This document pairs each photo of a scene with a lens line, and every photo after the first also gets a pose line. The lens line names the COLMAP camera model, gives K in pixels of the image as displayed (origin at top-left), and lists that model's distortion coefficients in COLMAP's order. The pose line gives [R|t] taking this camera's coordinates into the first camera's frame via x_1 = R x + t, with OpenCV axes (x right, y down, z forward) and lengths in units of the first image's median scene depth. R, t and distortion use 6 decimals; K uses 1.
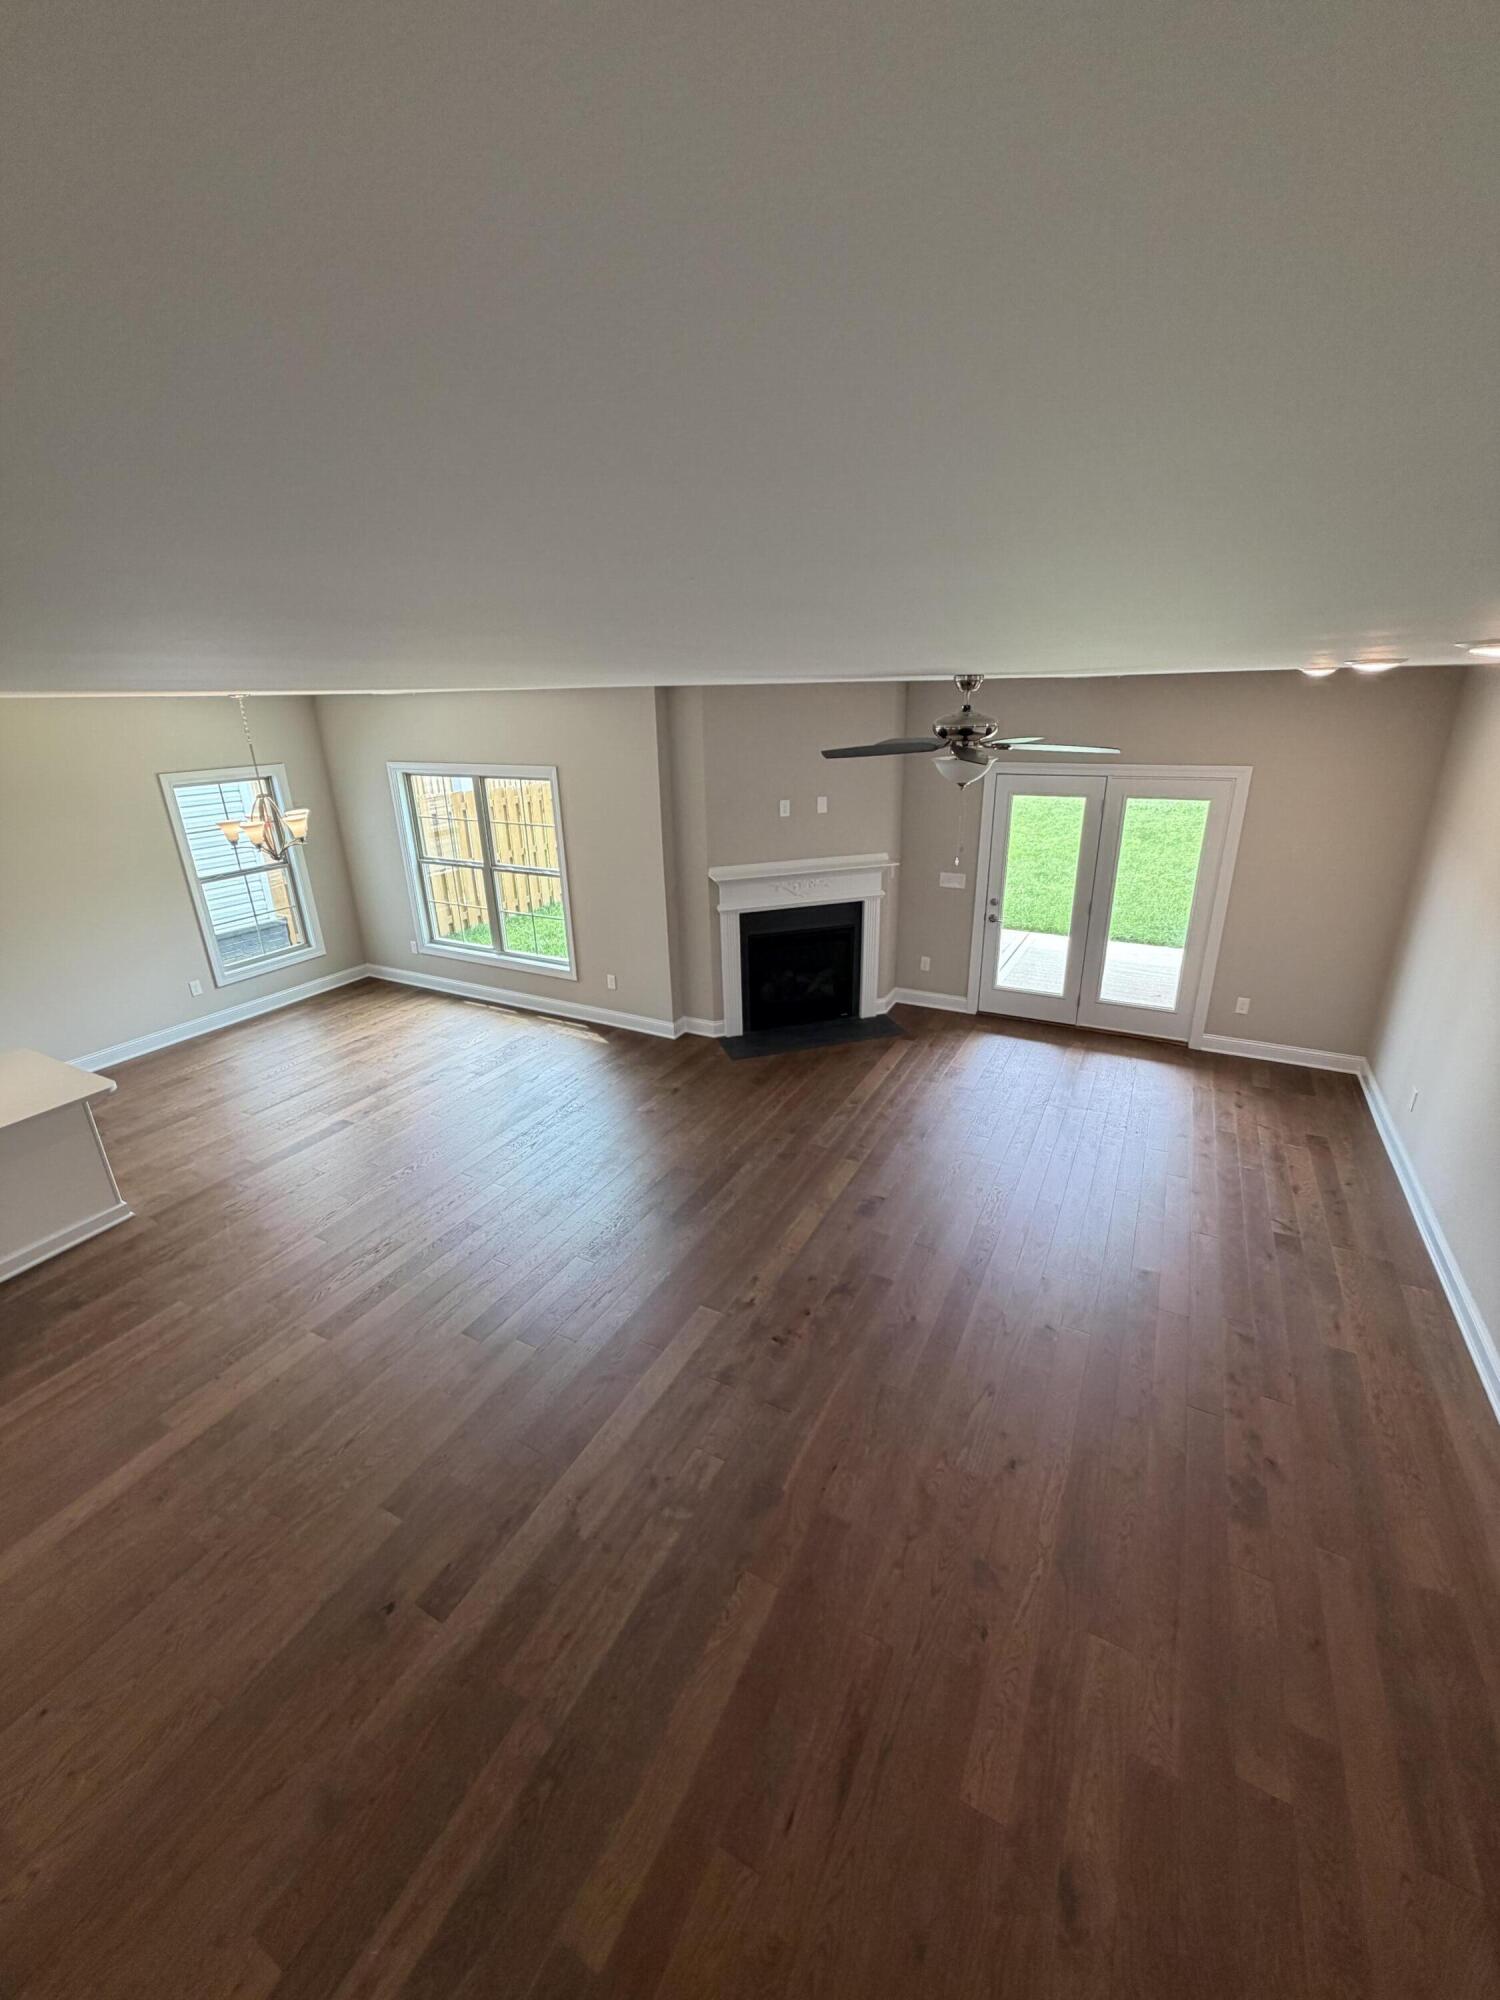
lens RADIAL K [[798.0, 0, 751.9], [0, 798.0, 990.6], [0, 0, 1]] dist [0.003714, 0.000229]
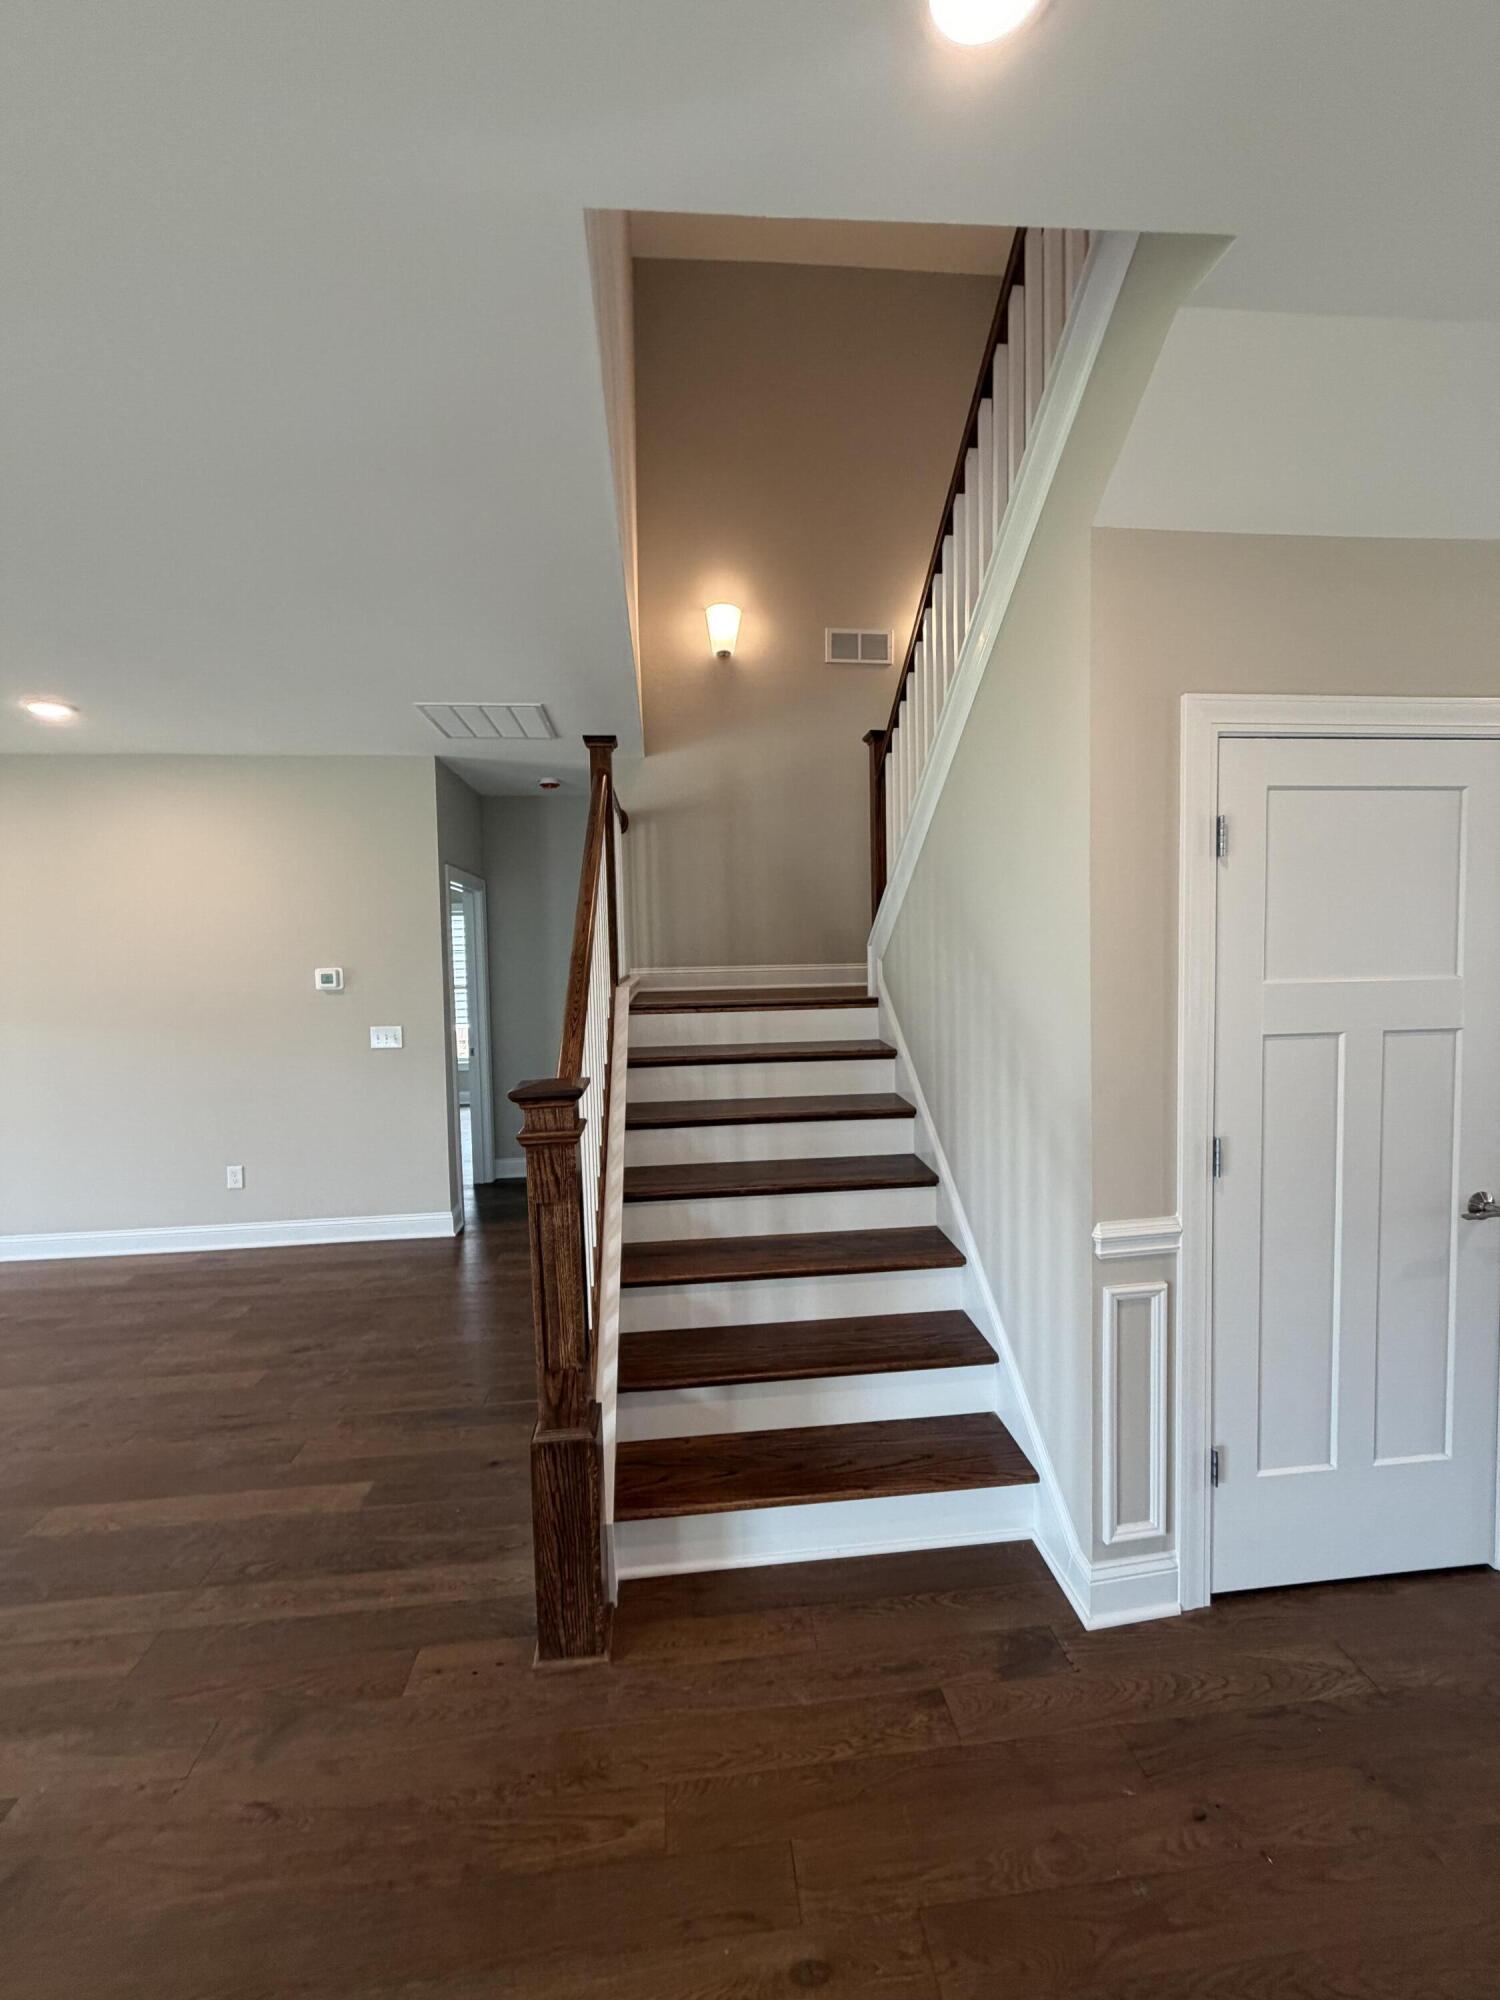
lens RADIAL K [[798.0, 0, 747.6], [0, 798.0, 1000.6], [0, 0, 1]] dist [0.003714, 0.000229]
pose [[-0.559089, -0.009520, 0.829053, -1.472185], [0.313623, 0.923208, 0.222099, 0.298557], [-0.767503, 0.384183, -0.513170, 0.771772]]
